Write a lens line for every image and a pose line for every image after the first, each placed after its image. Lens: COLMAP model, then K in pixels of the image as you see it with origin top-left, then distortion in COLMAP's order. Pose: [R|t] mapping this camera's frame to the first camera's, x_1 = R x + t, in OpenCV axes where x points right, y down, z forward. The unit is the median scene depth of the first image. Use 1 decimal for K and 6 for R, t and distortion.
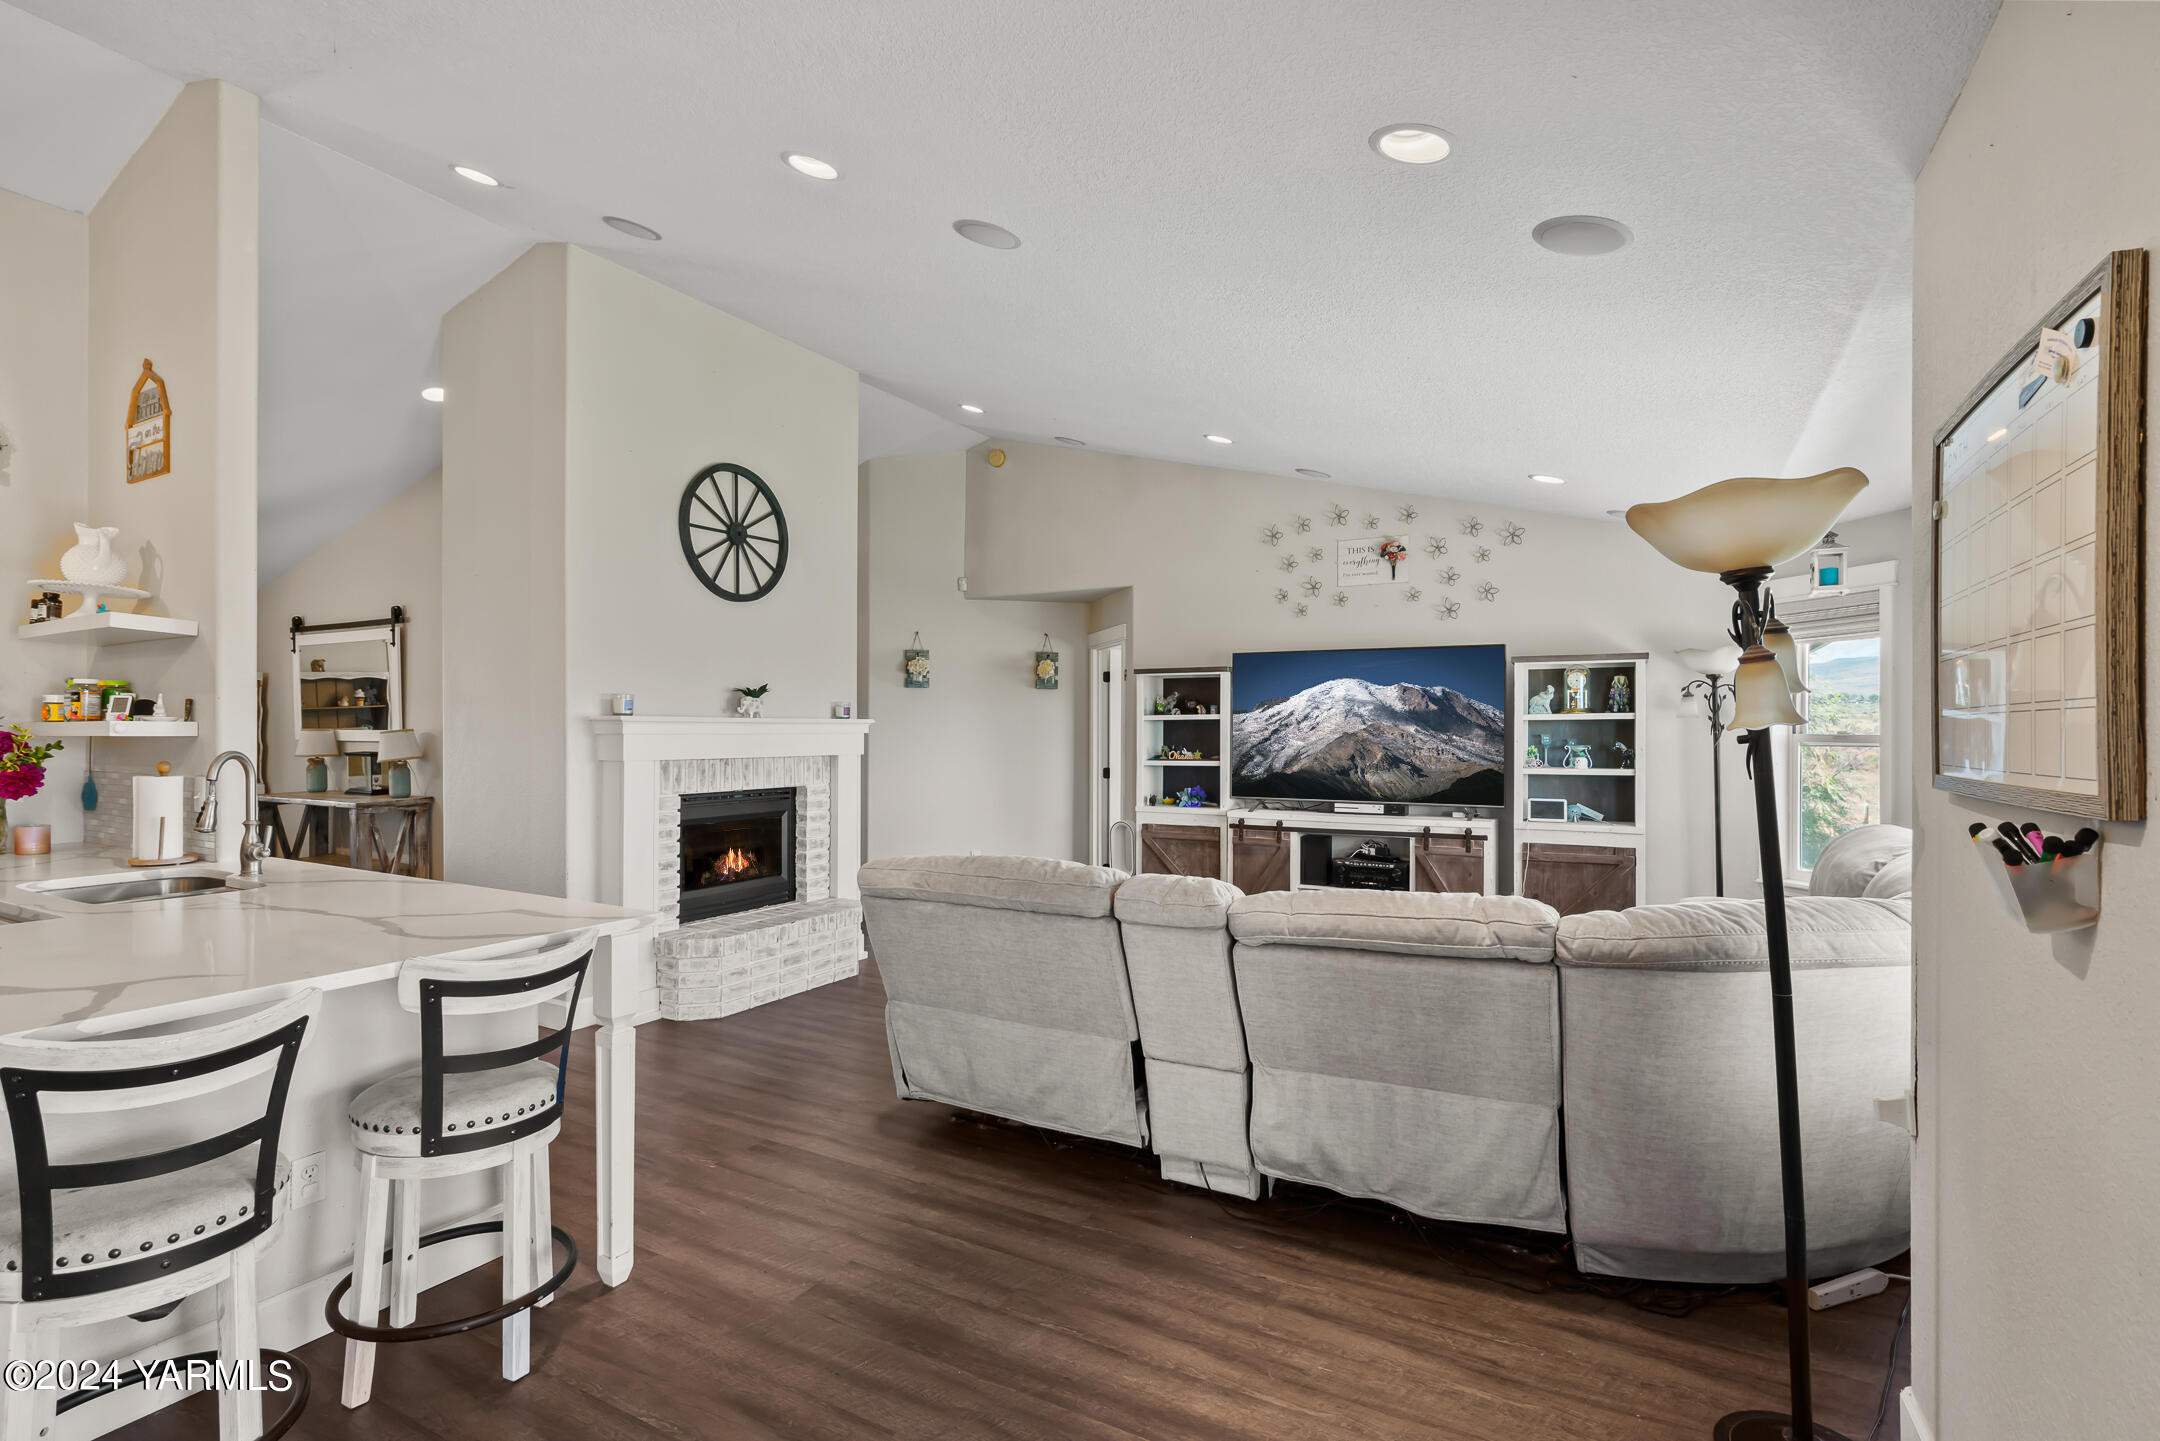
lens RADIAL K [[996.0, 0, 1085.1], [0, 996.0, 734.5], [0, 0, 1]] dist [-0.000307, 0.001114]
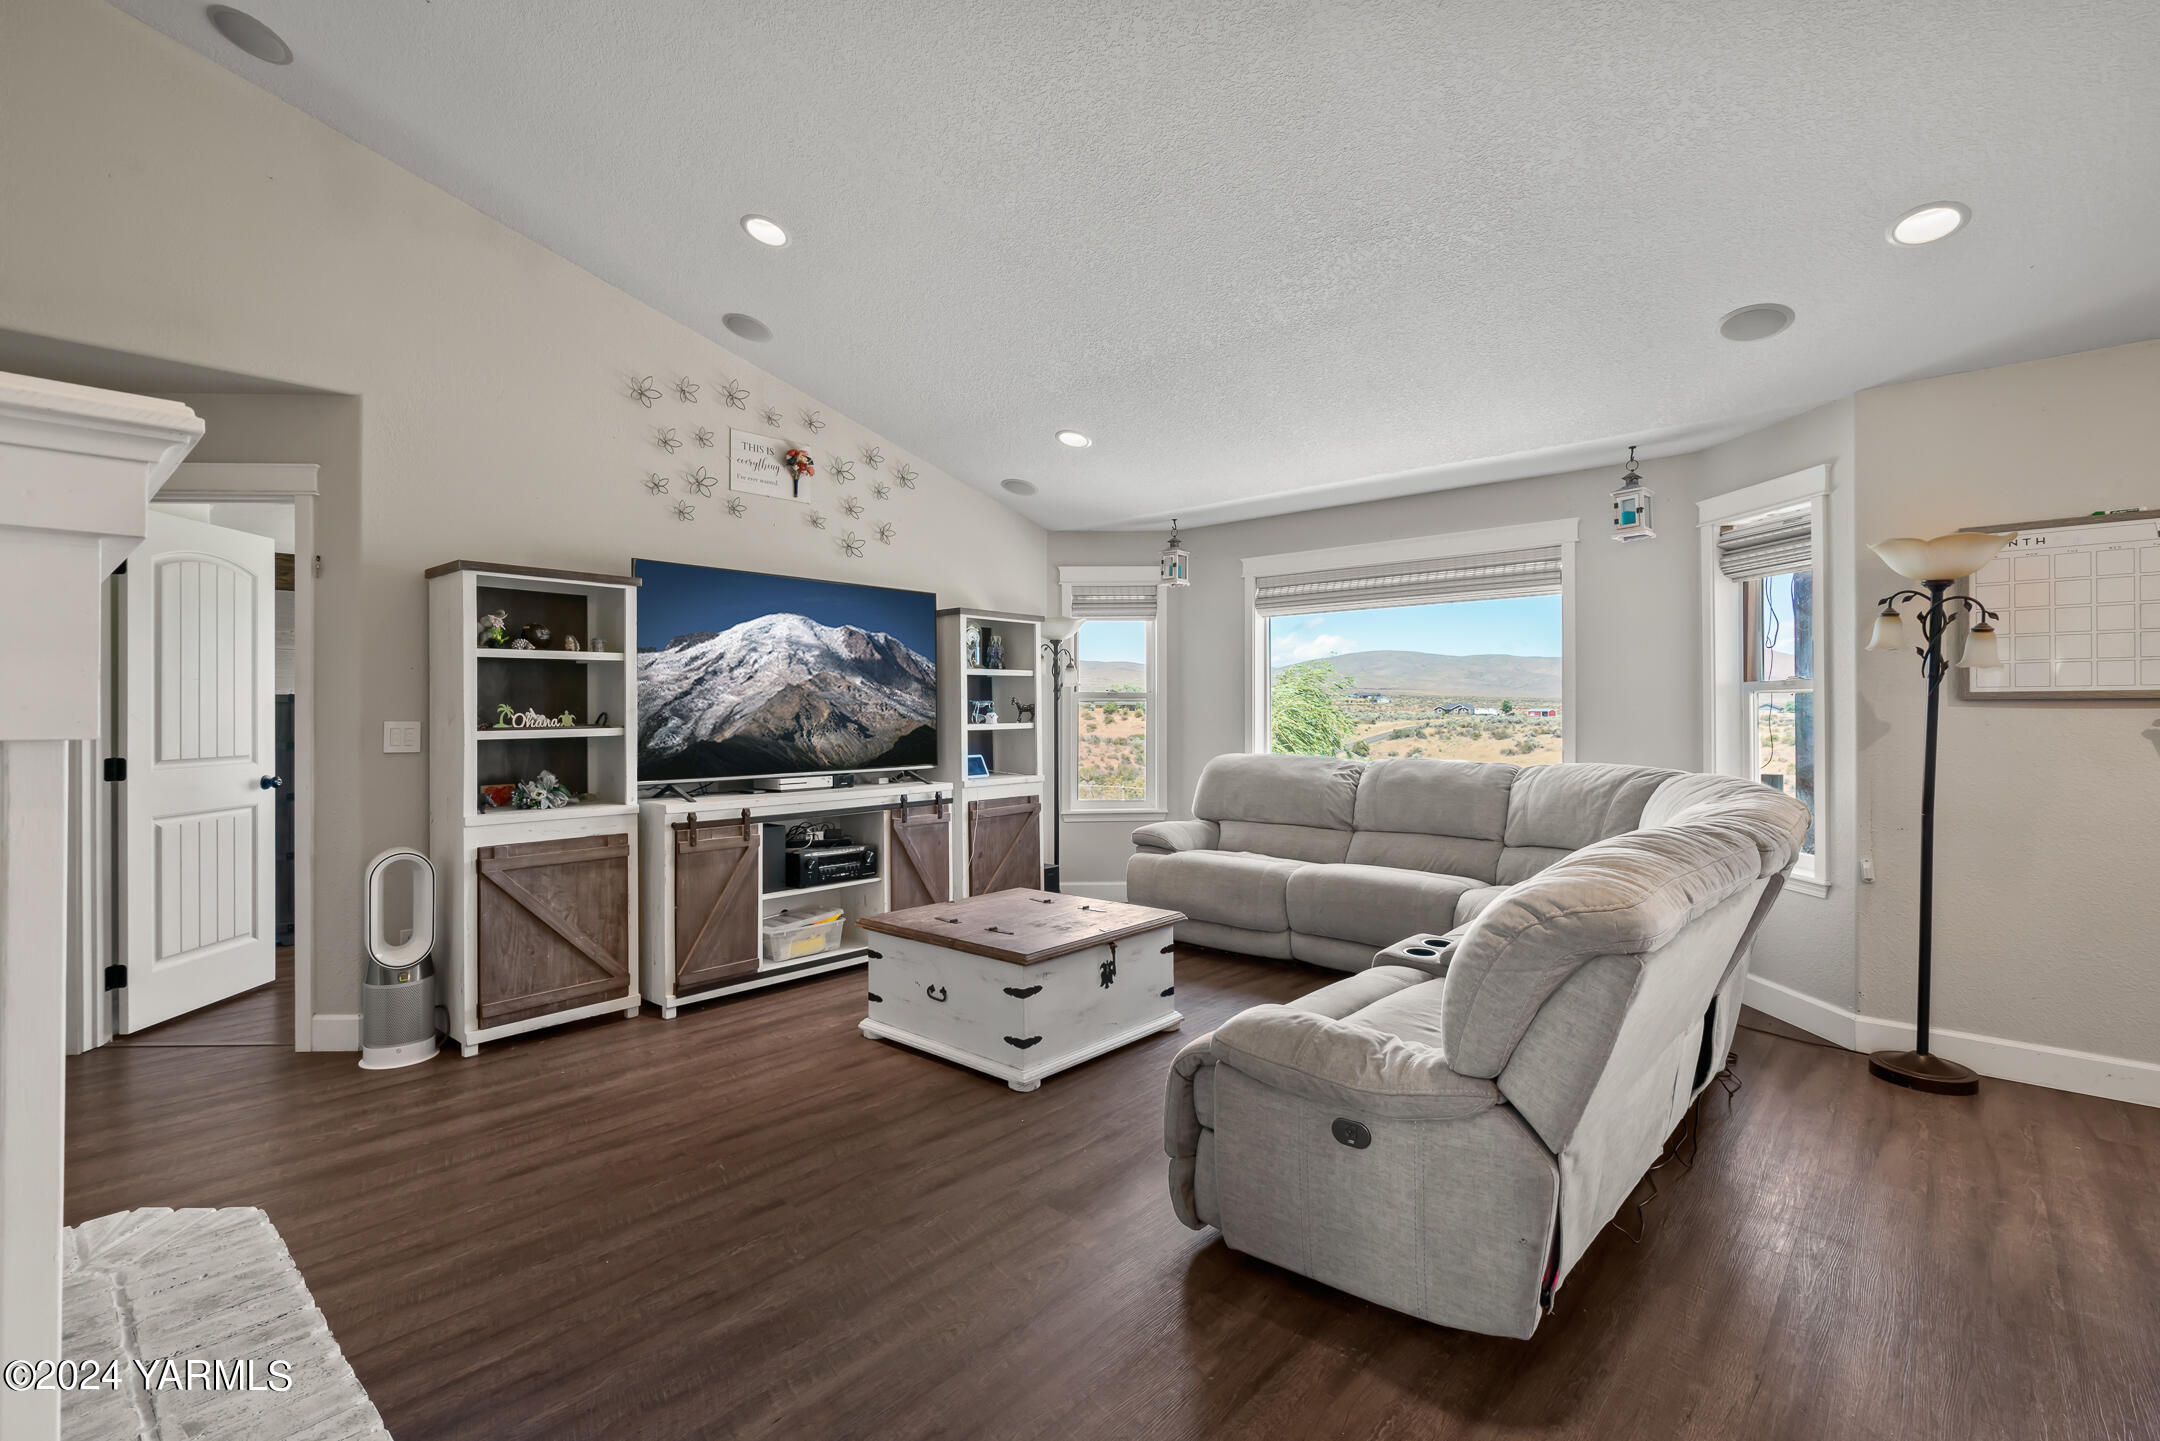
lens RADIAL K [[976.4, 0, 1070.5], [0, 976.4, 680.1], [0, 0, 1]] dist [-0.000008, 0.000742]
pose [[0.230996, 0.024401, 0.972649, -0.416088], [0.007237, 0.999615, -0.026796, 0.016356], [-0.972928, 0.013229, 0.230730, 0.616999]]
